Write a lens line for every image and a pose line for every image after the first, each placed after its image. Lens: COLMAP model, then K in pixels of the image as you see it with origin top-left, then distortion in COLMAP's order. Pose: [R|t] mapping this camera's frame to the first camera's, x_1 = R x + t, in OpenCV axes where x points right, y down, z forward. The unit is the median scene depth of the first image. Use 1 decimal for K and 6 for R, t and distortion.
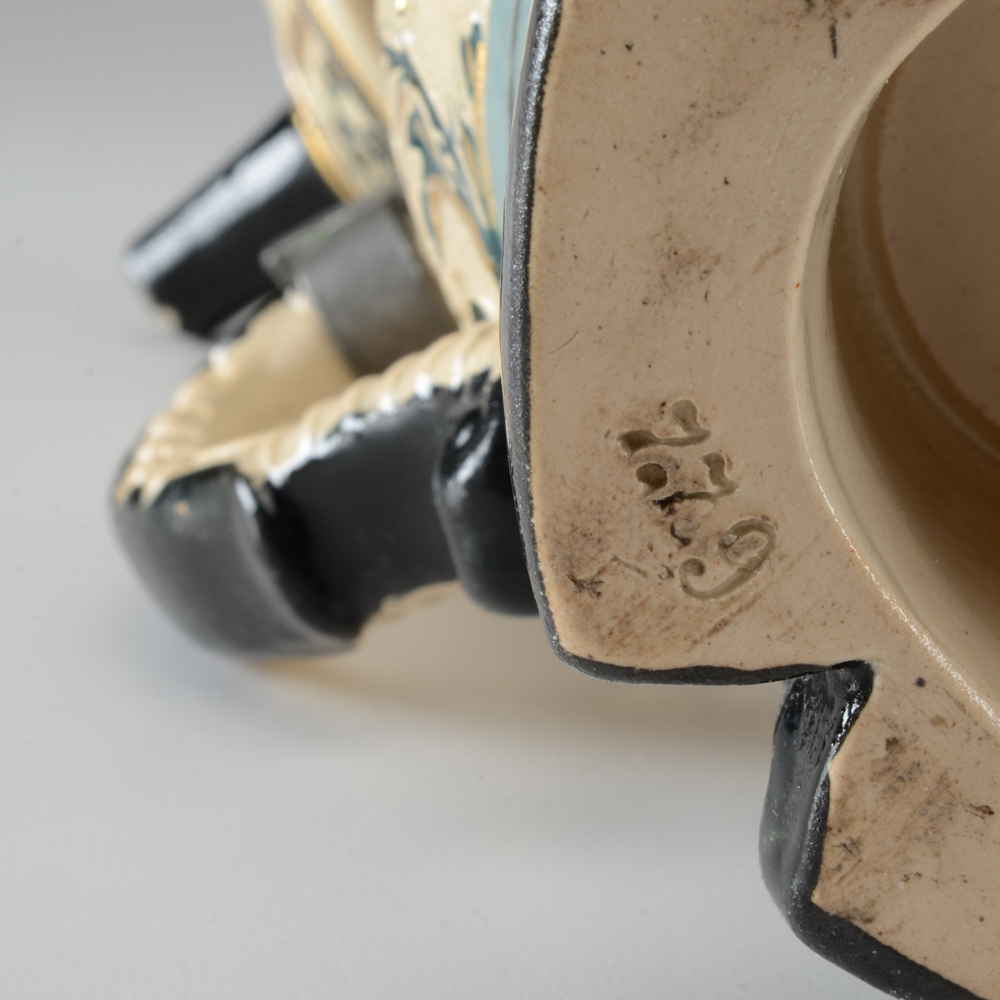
lens RADIAL K [[3886.8, 0, 500.0], [0, 3886.8, 500.0], [0, 0, 1]] dist [-0.195407, 0.938810]
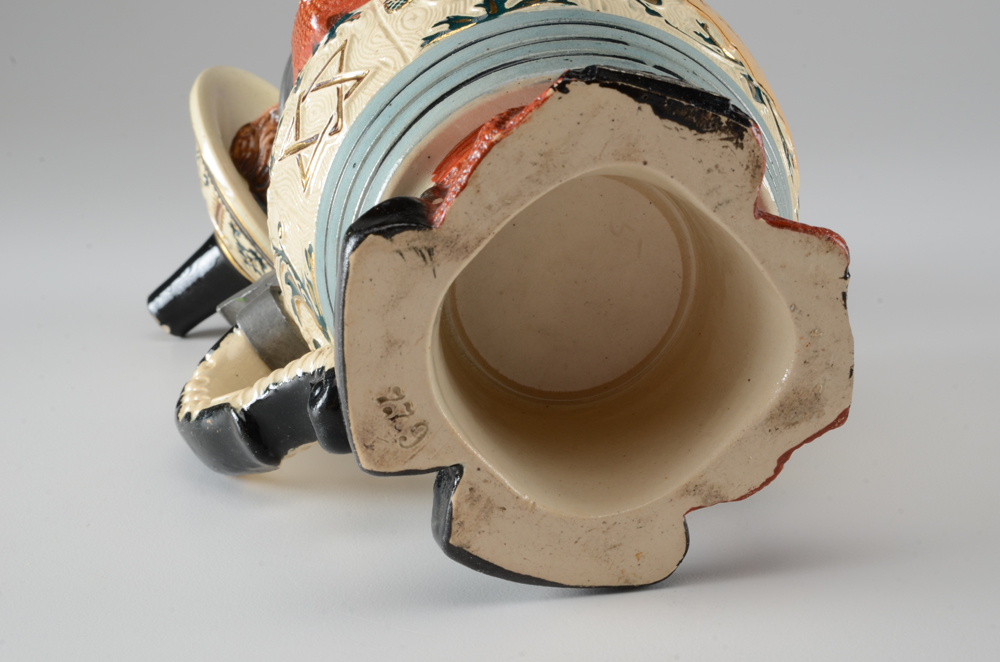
lens RADIAL K [[2062.5, 0, 500.0], [0, 2062.5, 331.0], [0, 0, 1]] dist [0.043312, 0.050752]
pose [[0.991915, -0.075360, 0.102106, -0.034926], [0.076676, 0.997015, -0.009020, -0.046893], [-0.101122, 0.016776, 0.994733, -0.645319]]
